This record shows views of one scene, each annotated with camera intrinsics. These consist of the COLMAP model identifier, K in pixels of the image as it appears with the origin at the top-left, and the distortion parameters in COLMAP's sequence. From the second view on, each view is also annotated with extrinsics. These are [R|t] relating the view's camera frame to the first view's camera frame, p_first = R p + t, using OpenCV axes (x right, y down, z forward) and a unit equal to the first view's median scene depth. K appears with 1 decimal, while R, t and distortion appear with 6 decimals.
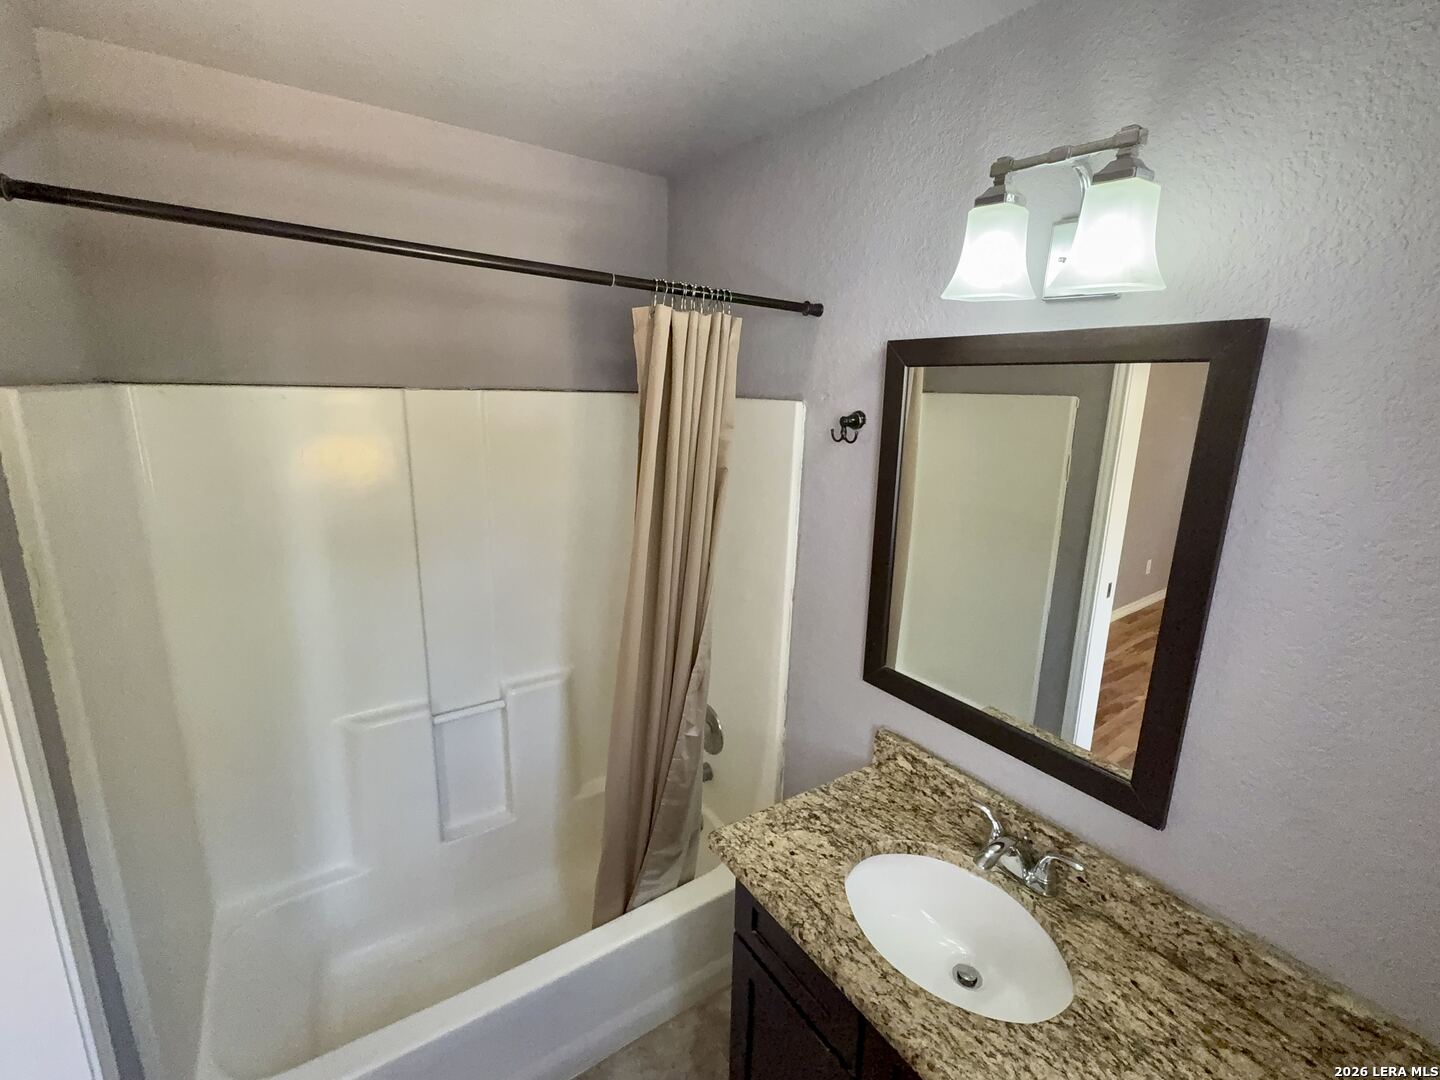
lens RADIAL K [[635.9, 0, 720.0], [0, 635.9, 540.0], [0, 0, 1]] dist [0.000871, 0.000115]
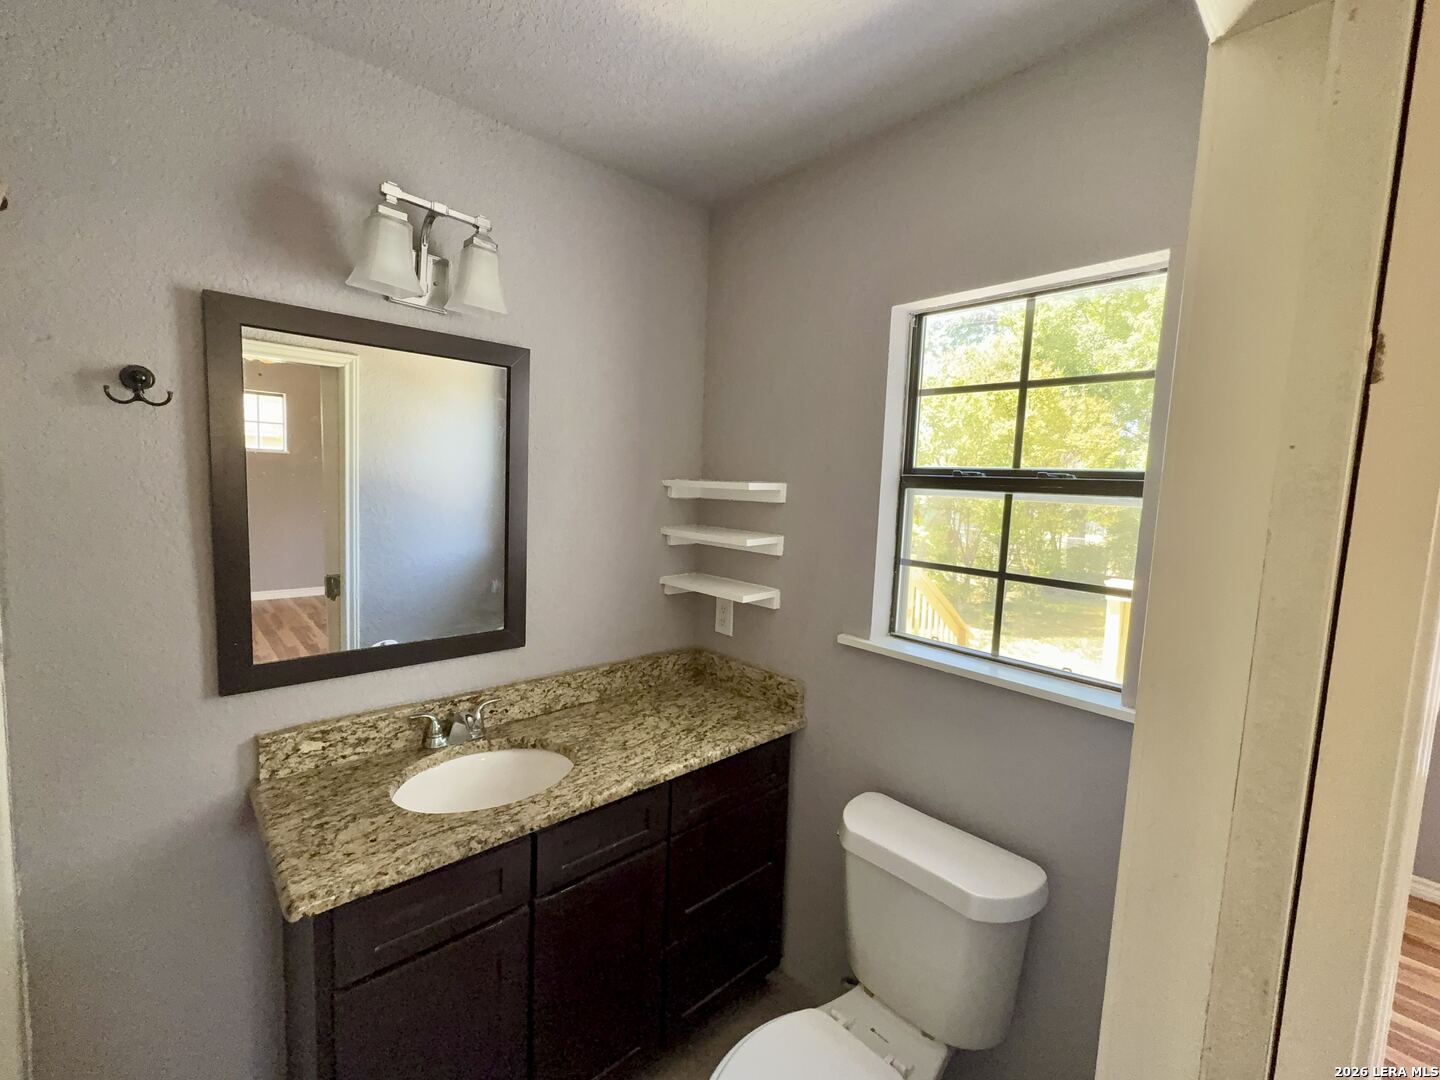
lens RADIAL K [[603.0, 0, 720.0], [0, 603.0, 540.0], [0, 0, 1]] dist [-0.000434, -0.000287]
pose [[-0.136721, -0.139045, 0.980803, -0.733800], [0.178840, 0.970367, 0.162495, 0.013003], [-0.974333, 0.197623, -0.107802, 0.496674]]
